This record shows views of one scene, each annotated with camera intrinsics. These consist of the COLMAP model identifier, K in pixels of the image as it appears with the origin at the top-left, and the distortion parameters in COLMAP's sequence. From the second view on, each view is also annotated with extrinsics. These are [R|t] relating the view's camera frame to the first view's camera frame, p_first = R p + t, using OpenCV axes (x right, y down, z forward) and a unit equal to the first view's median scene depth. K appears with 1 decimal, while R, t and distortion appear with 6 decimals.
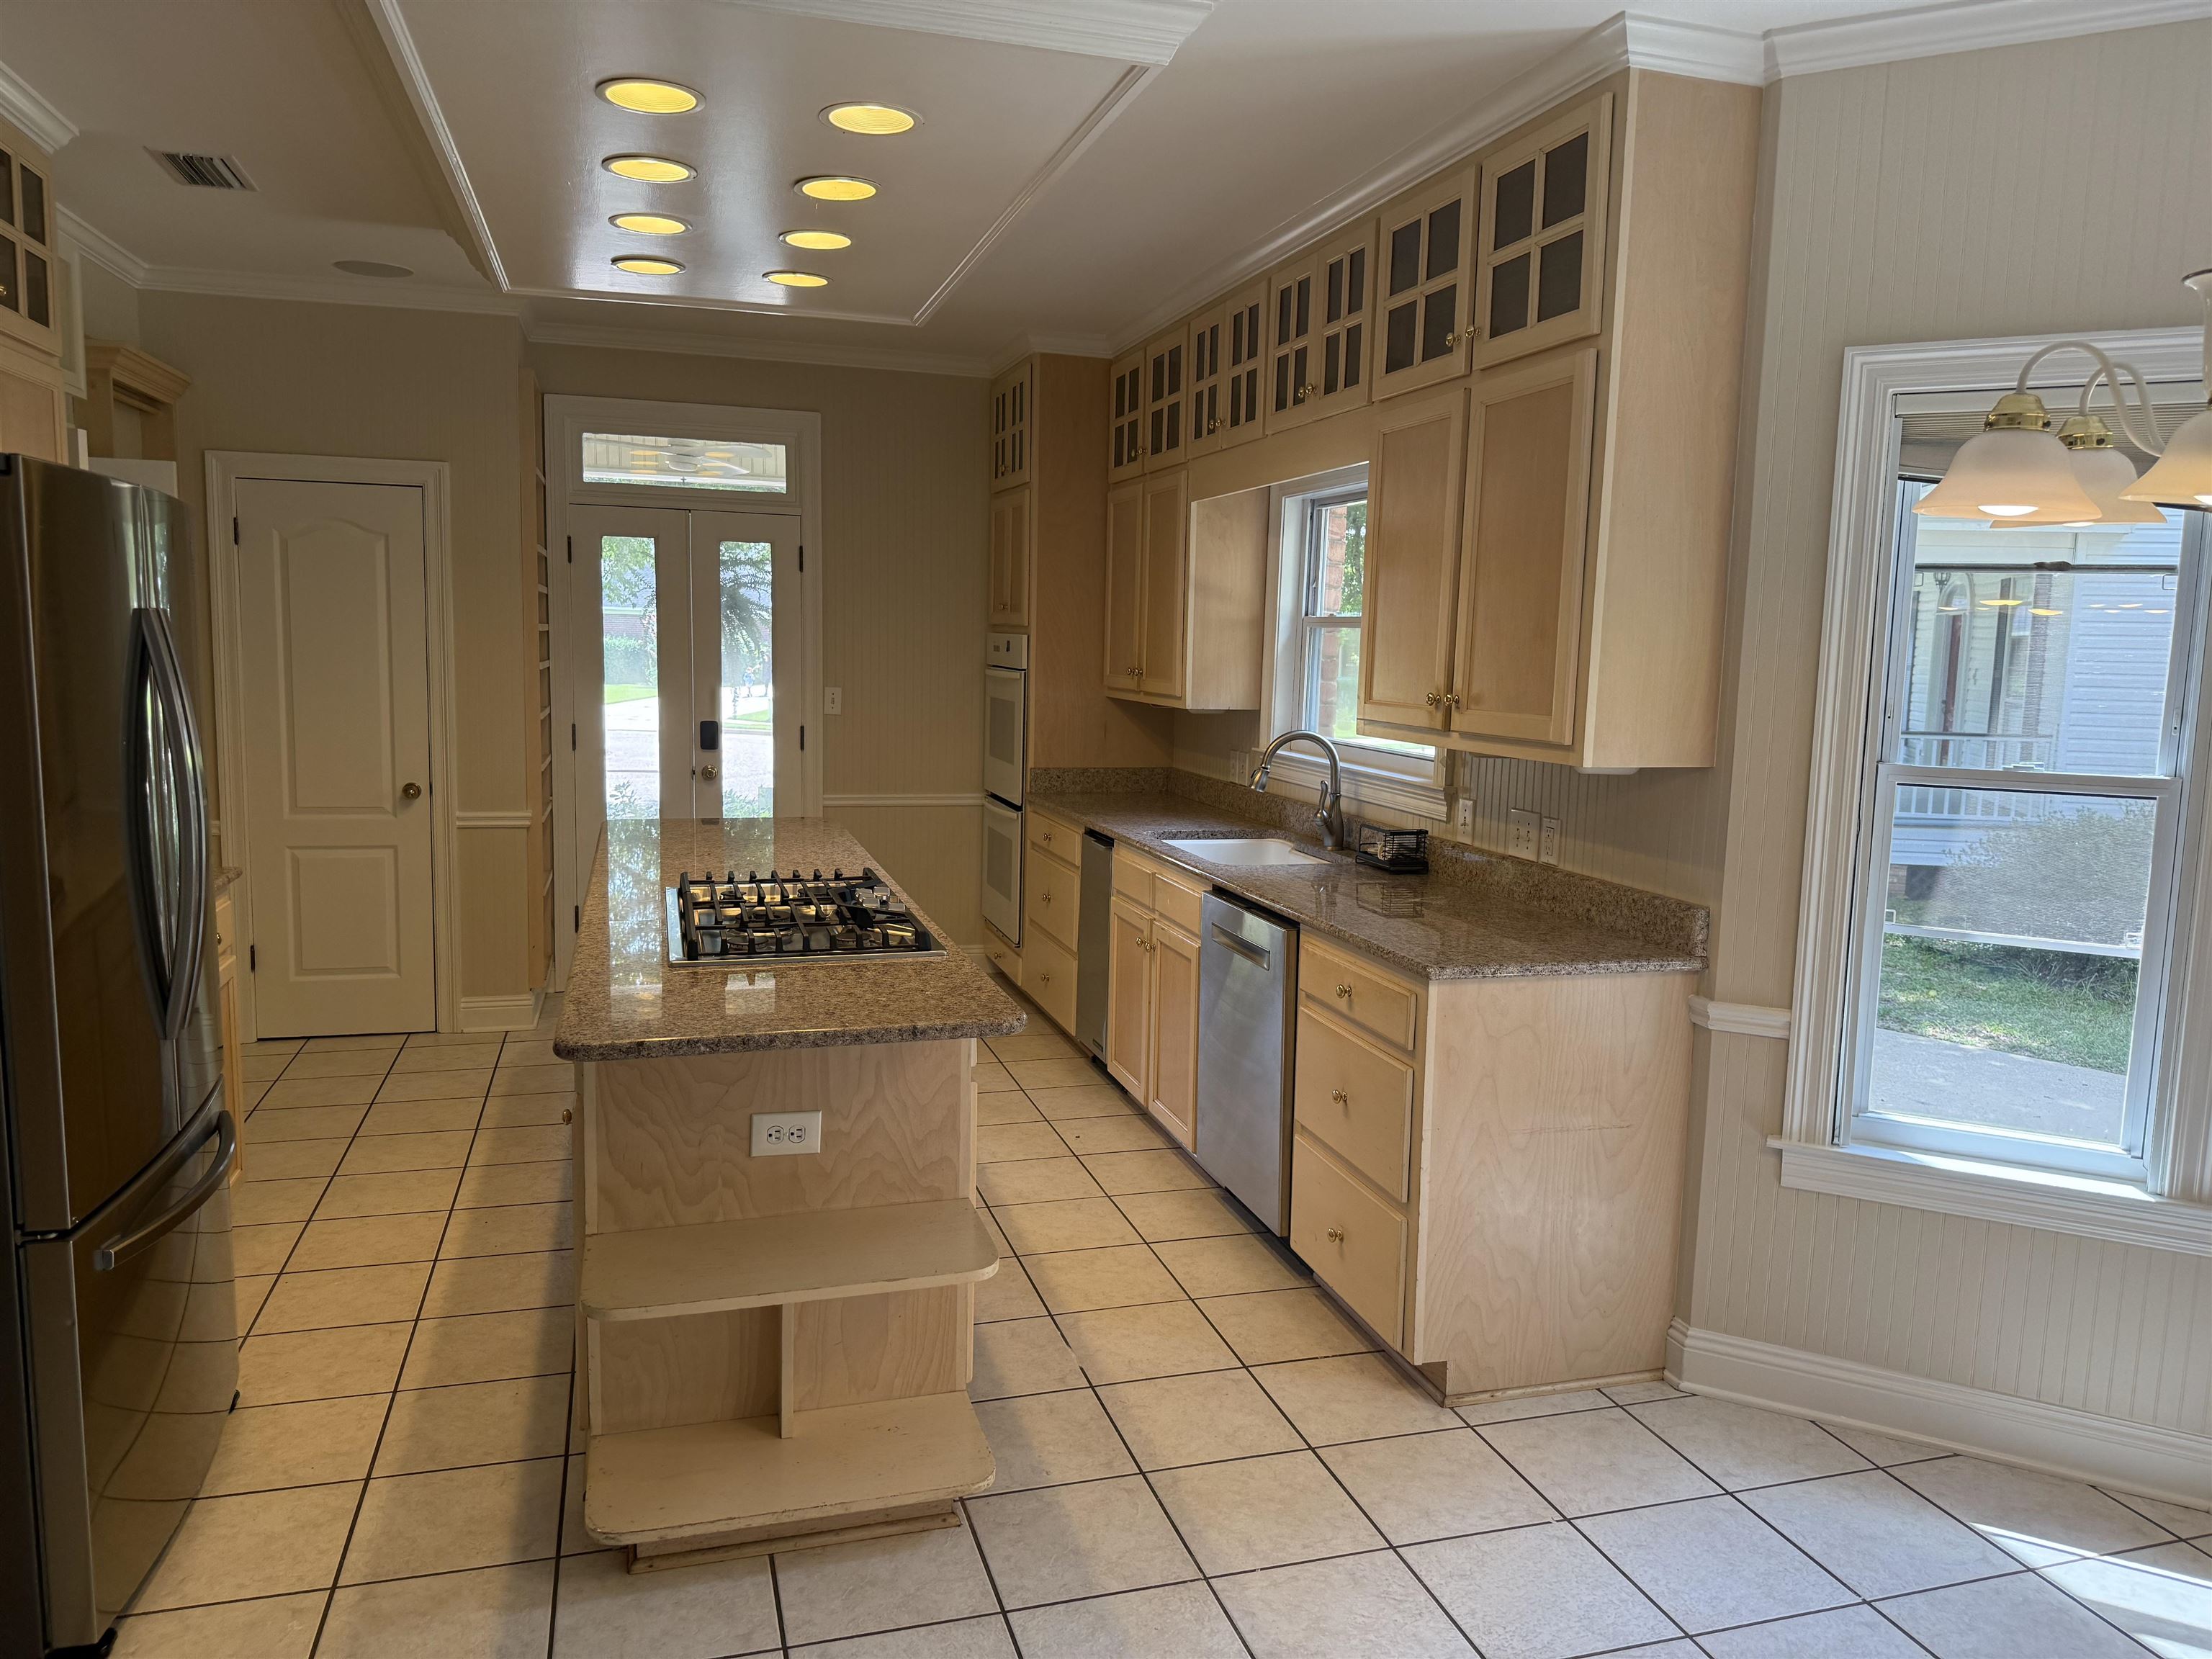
lens RADIAL K [[1561.2, 0, 1098.6], [0, 1561.2, 818.7], [0, 0, 1]] dist [0.120423, -0.156013]
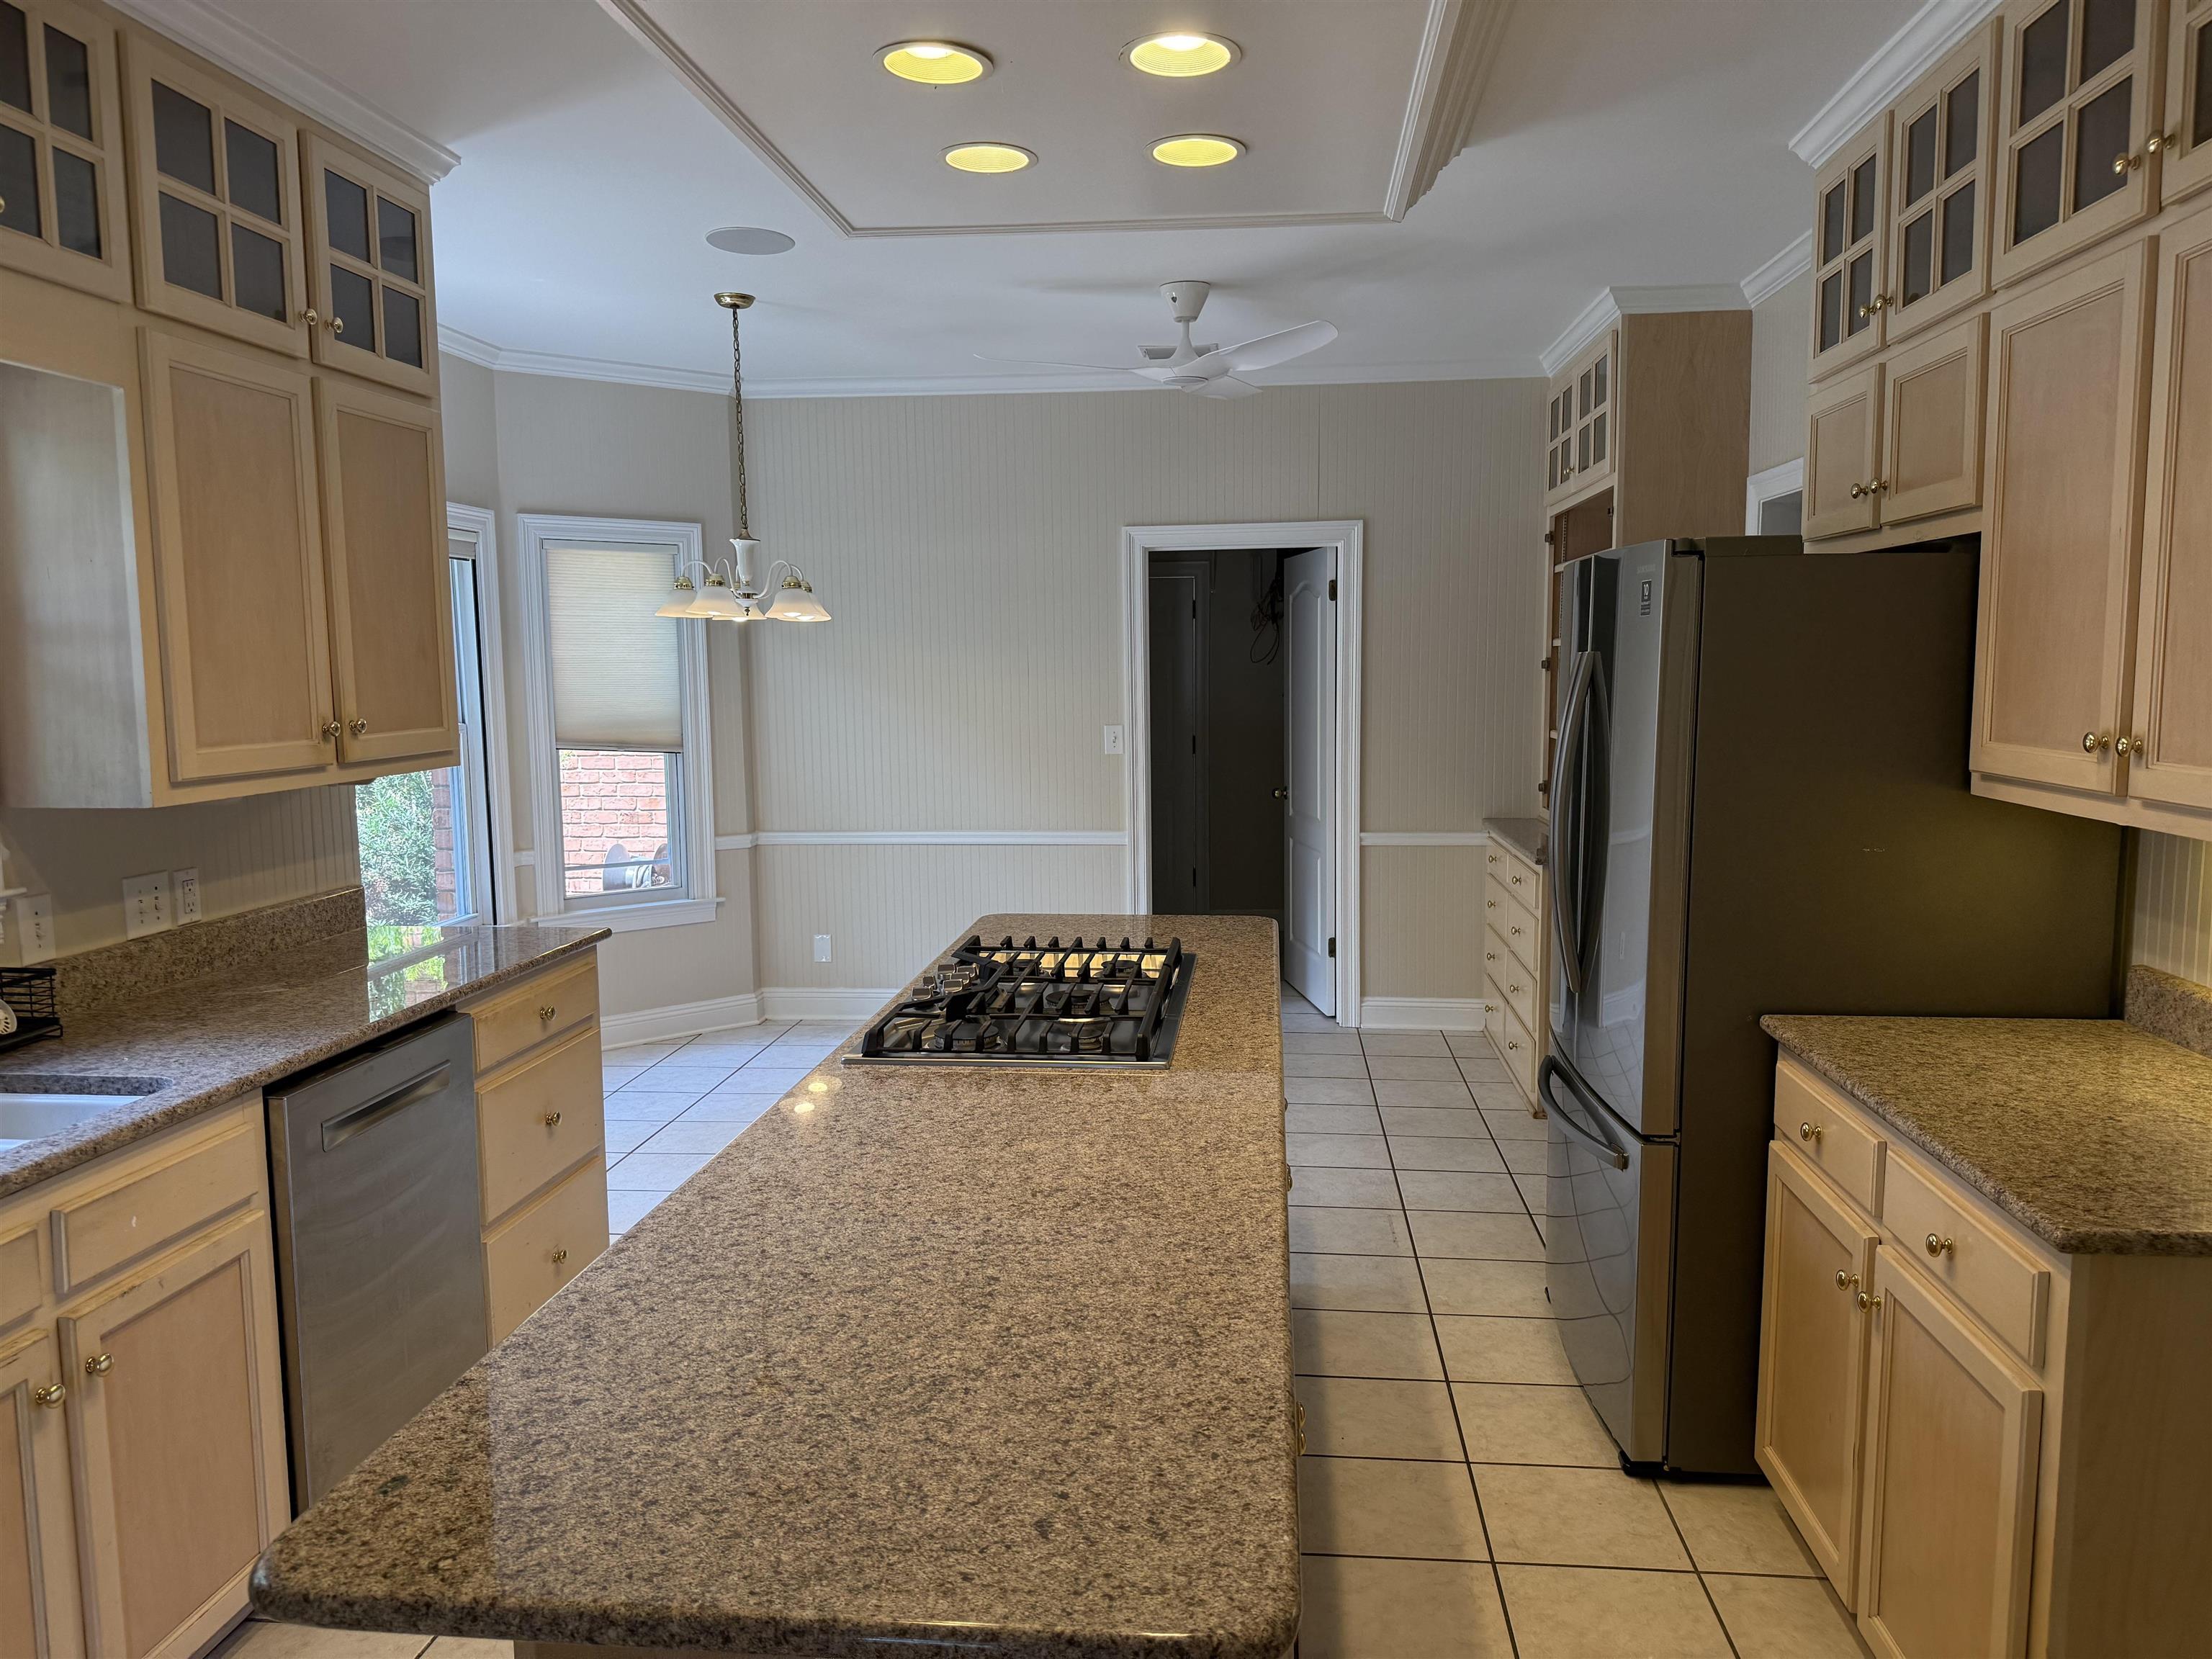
lens RADIAL K [[1561.2, 0, 1098.6], [0, 1561.2, 818.7], [0, 0, 1]] dist [0.120423, -0.156013]
pose [[-0.924310, -0.052775, 0.377976, -0.517945], [0.033678, 0.975250, 0.218526, -0.209668], [-0.380153, 0.214715, -0.899656, 1.670401]]
